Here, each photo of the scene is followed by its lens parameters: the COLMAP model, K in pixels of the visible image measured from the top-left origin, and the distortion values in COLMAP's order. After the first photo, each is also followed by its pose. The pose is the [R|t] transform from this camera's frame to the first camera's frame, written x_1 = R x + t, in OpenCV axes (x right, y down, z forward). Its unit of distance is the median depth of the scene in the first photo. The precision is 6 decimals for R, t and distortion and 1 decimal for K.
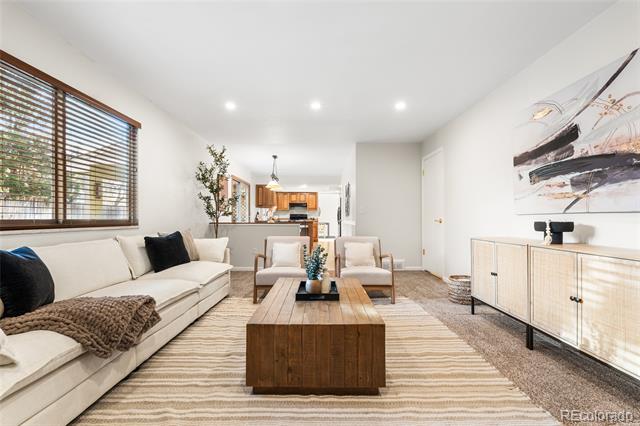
lens RADIAL K [[286.7, 0, 320.0], [0, 286.7, 213.0], [0, 0, 1]] dist [0.000552, 0.000272]
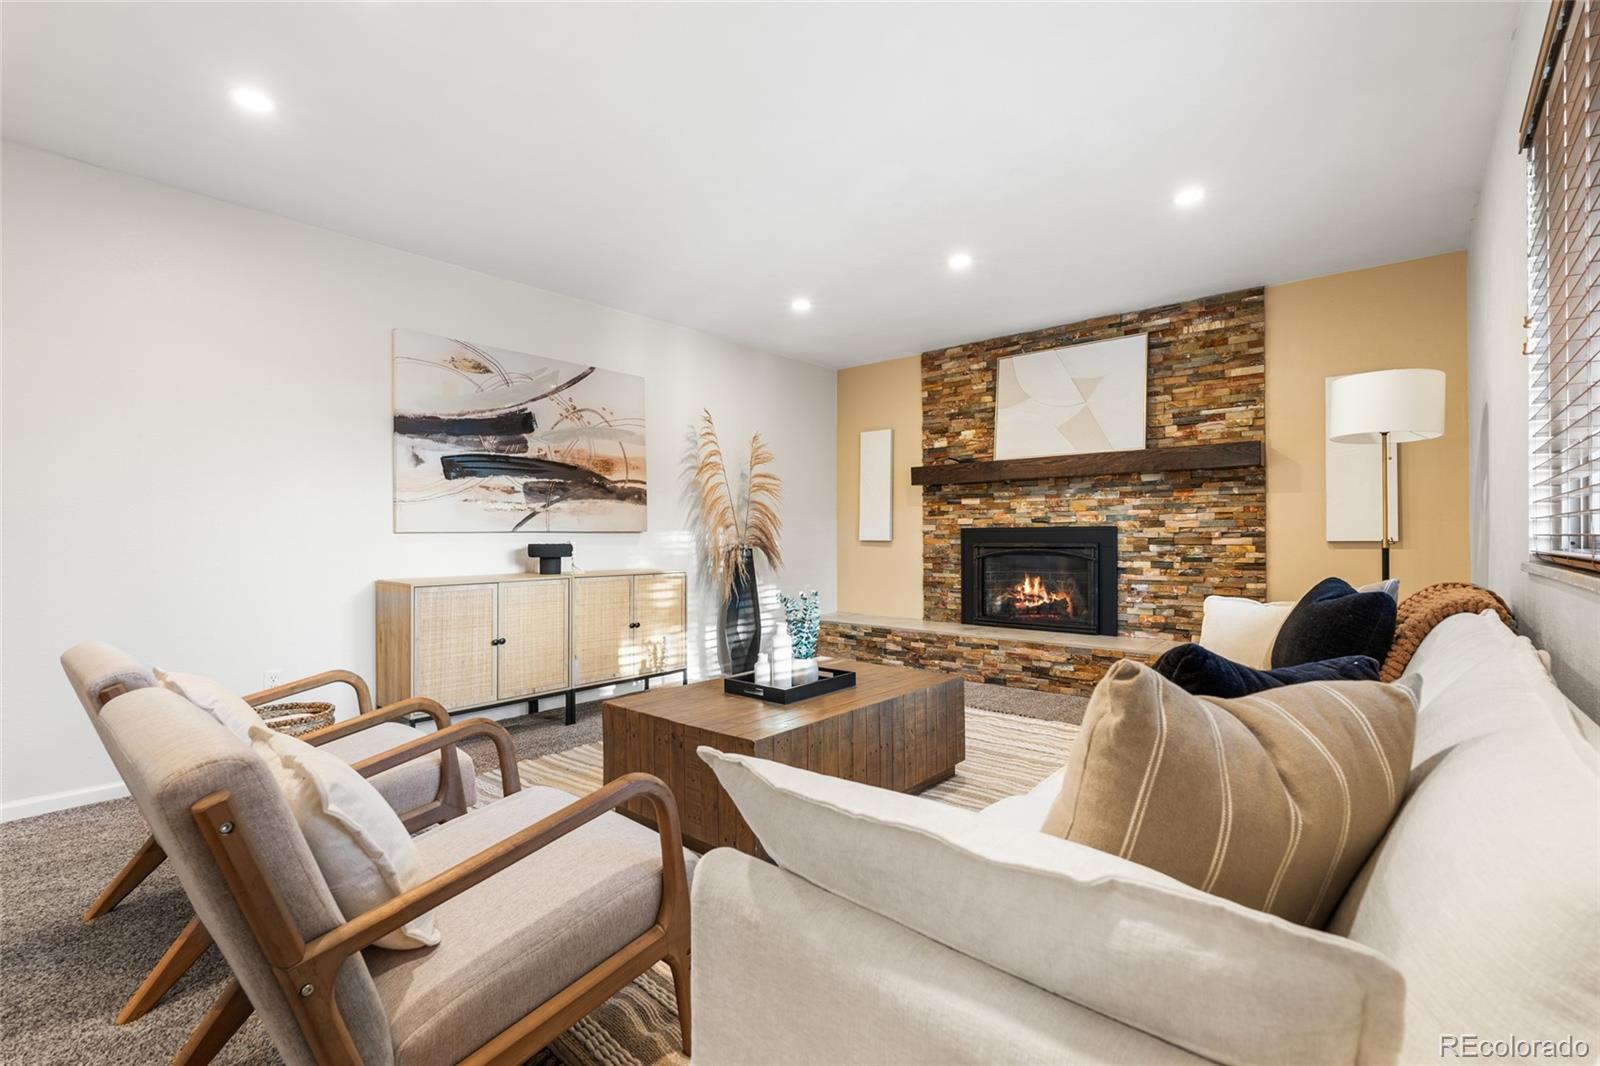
lens RADIAL K [[716.6, 0, 800.0], [0, 716.6, 533.0], [0, 0, 1]] dist [0.000552, 0.000272]
pose [[-0.755998, 0.009889, 0.654499, -0.772125], [-0.005317, 0.999760, -0.021246, 0.035177], [-0.654552, -0.019542, -0.755764, 1.781811]]
